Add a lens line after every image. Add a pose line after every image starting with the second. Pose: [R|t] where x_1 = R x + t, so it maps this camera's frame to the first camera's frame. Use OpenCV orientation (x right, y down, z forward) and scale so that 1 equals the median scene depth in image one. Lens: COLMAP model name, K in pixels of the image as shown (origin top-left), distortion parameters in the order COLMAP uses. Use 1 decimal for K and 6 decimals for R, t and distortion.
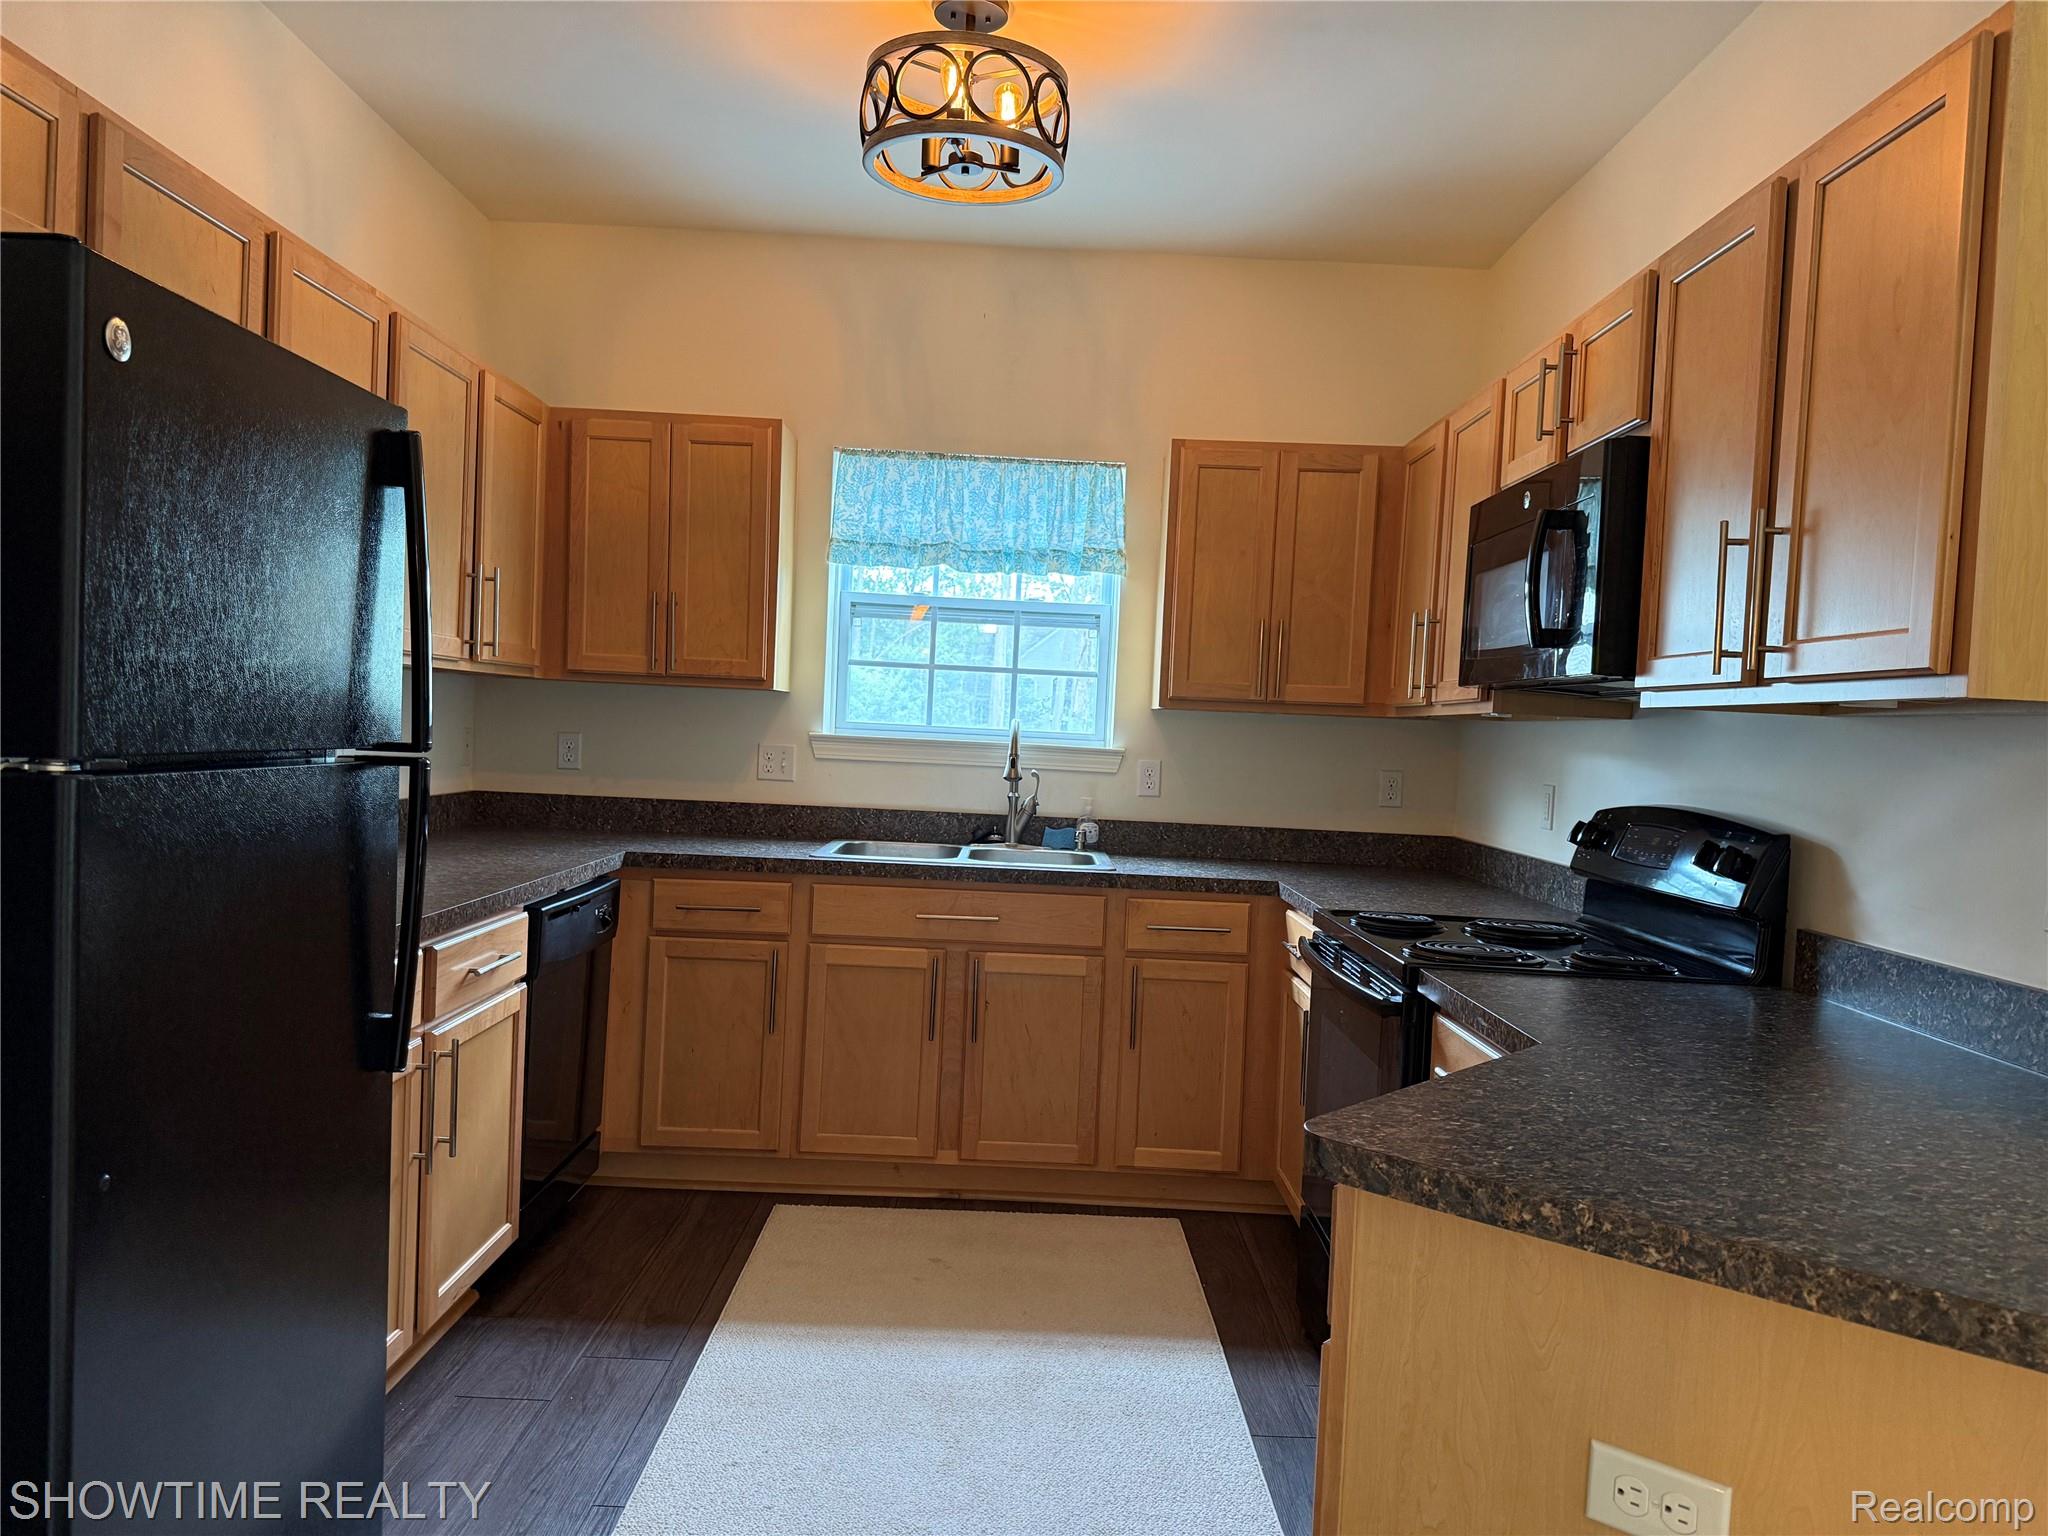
lens RADIAL K [[1422.9, 0, 1022.9], [0, 1422.9, 773.9], [0, 0, 1]] dist [0.000171, -0.001691]
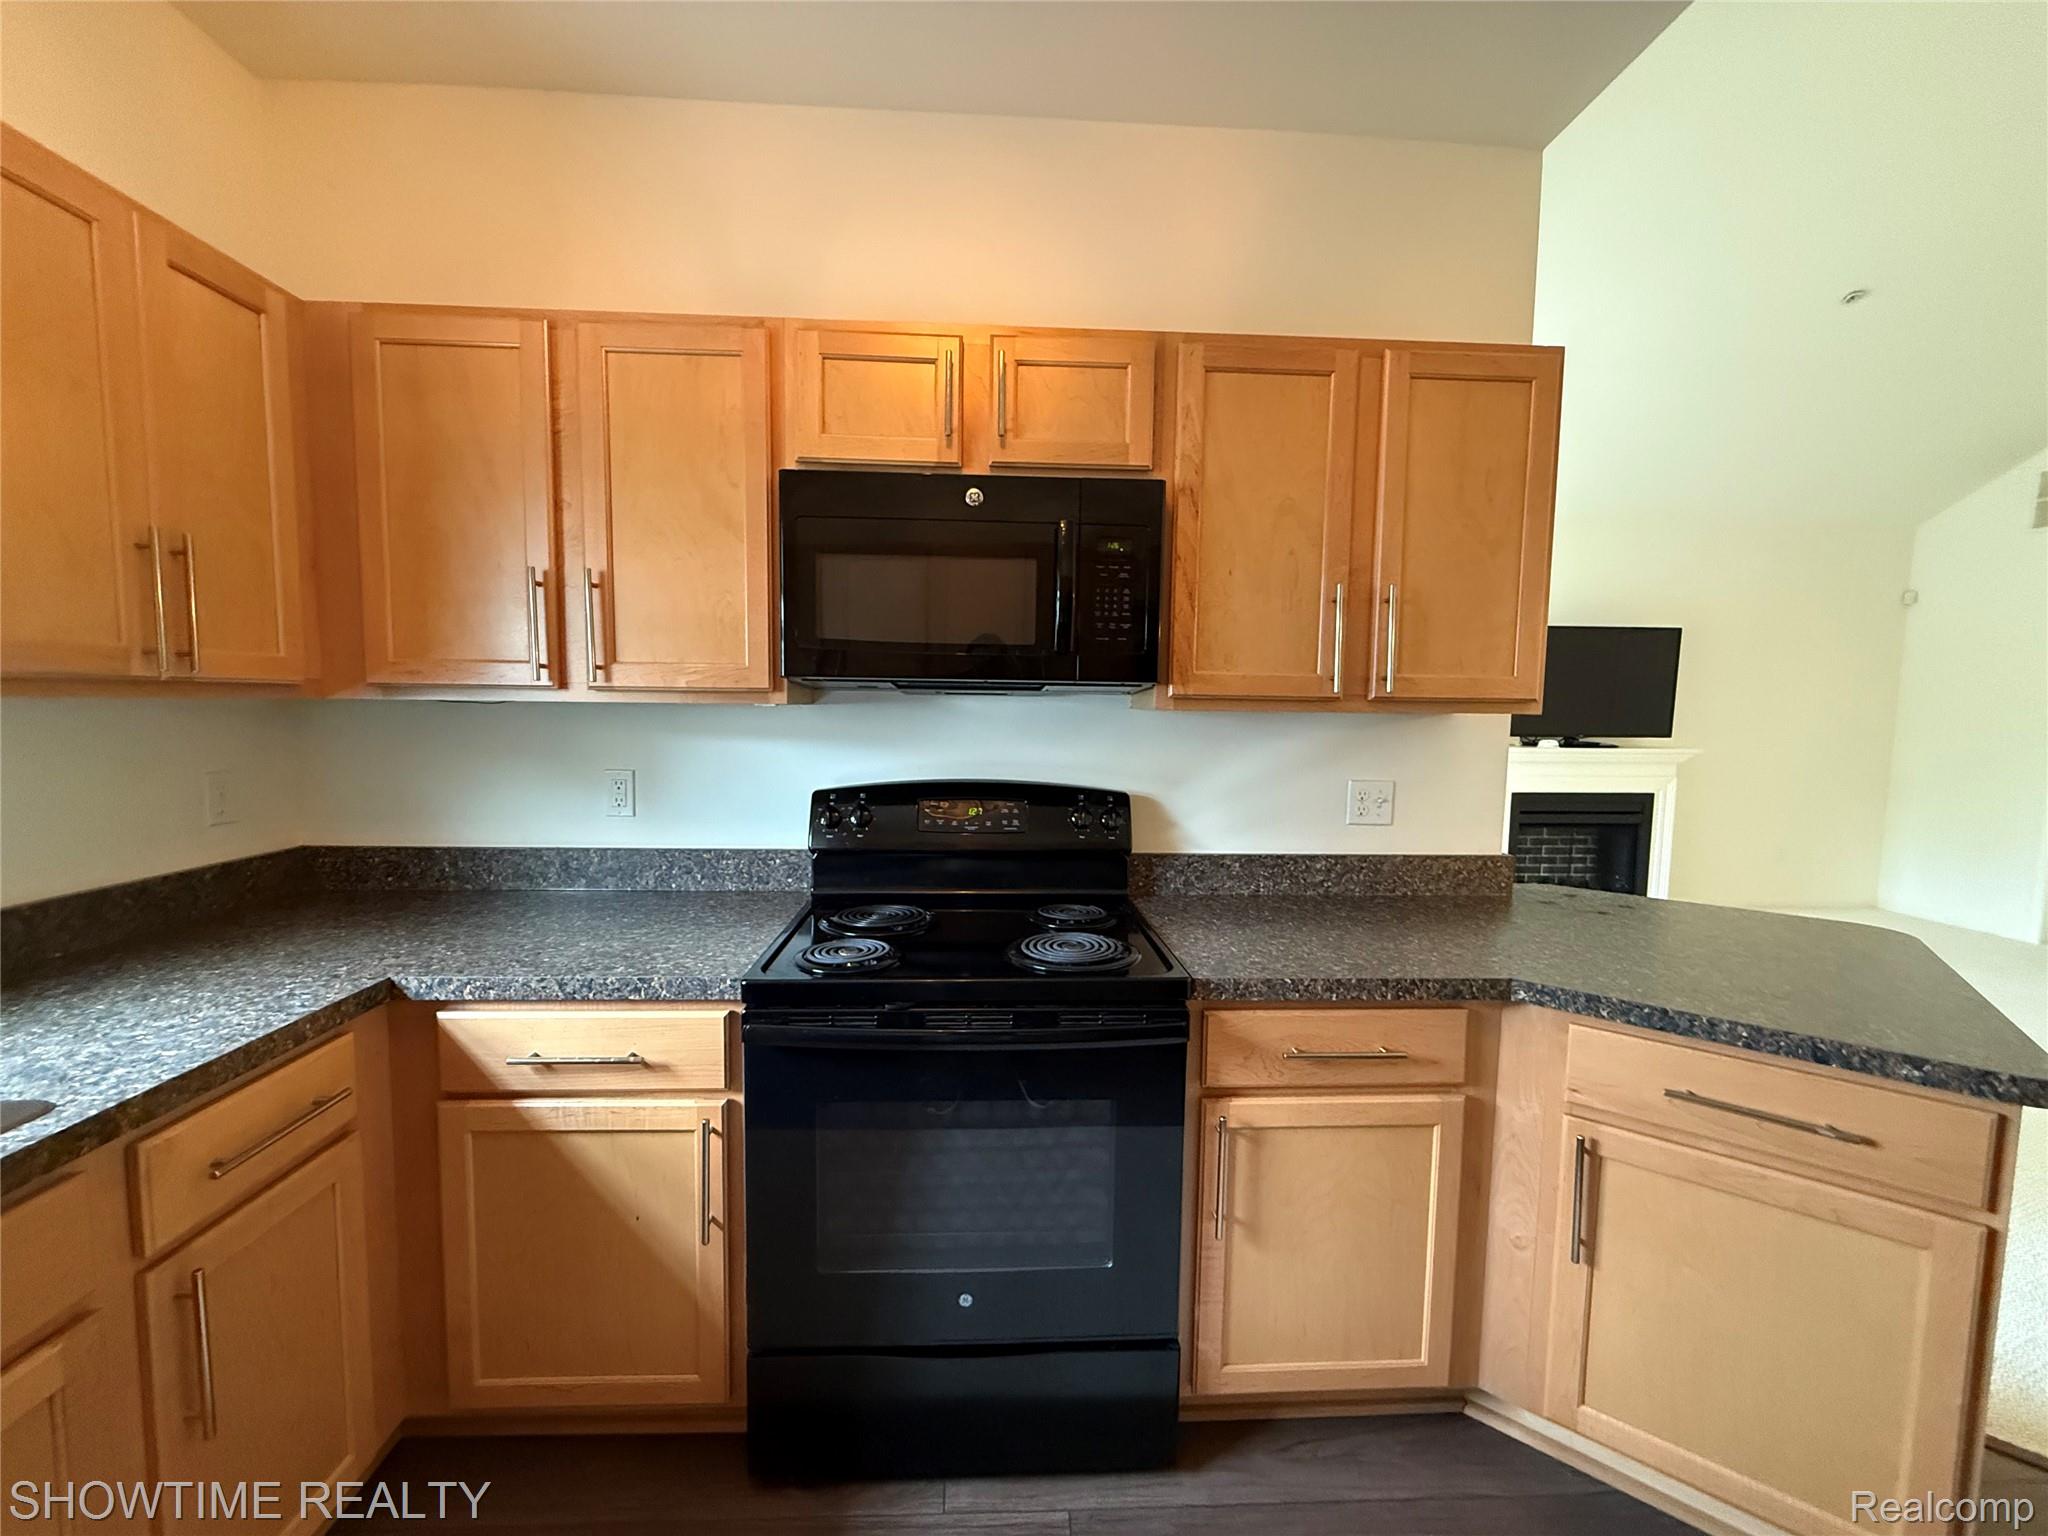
lens RADIAL K [[813.4, 0, 1028.0], [0, 813.4, 755.6], [0, 0, 1]] dist [-0.001400, 0.000007]
pose [[-0.054303, -0.112233, 0.992197, -0.165068], [0.011805, 0.993522, 0.113029, -0.053420], [-0.998455, 0.017851, -0.052627, 0.681741]]
